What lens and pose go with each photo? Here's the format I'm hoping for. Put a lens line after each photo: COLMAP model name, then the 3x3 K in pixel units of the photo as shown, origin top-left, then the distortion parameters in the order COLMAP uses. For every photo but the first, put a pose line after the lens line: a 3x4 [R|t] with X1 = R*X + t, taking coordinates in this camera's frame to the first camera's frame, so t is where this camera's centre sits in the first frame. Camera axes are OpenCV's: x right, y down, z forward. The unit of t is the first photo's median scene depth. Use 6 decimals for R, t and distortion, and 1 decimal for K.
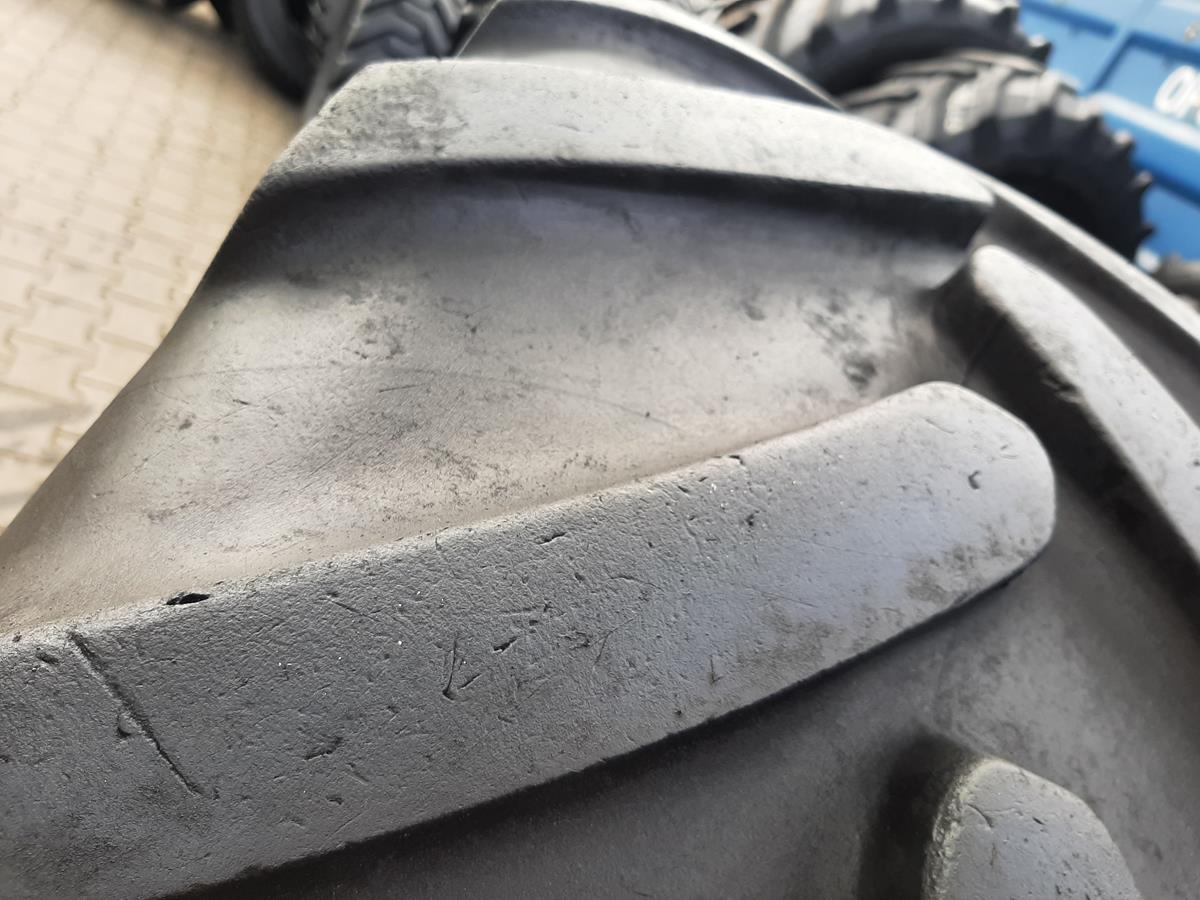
lens RADIAL K [[917.0, 0, 600.0], [0, 917.0, 450.0], [0, 0, 1]] dist [0.034730, -0.118536]
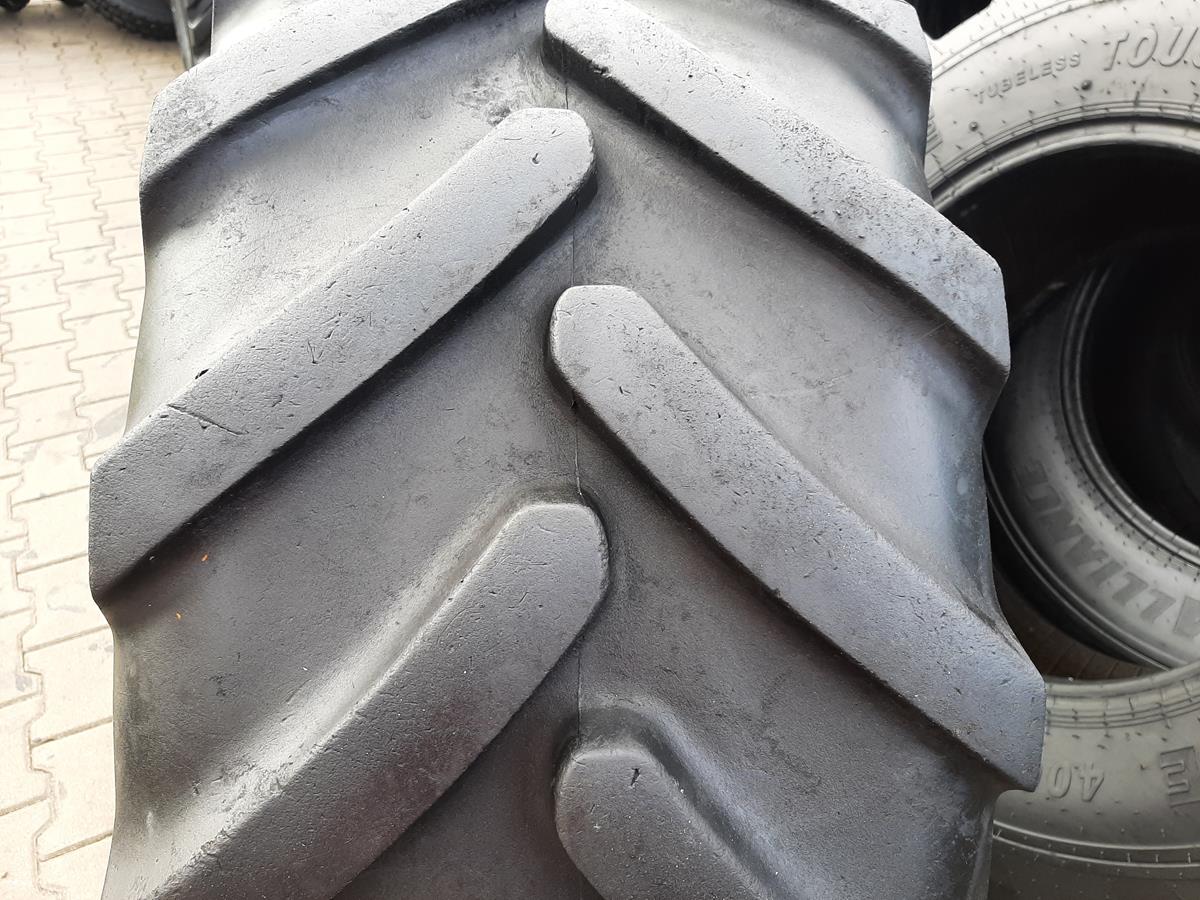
lens RADIAL K [[917.0, 0, 600.0], [0, 917.0, 450.0], [0, 0, 1]] dist [0.034730, -0.118536]
pose [[0.893906, -0.425884, -0.139836, 0.521323], [0.447529, 0.865650, 0.224425, 0.181275], [0.025470, -0.263196, 0.964406, -0.956529]]
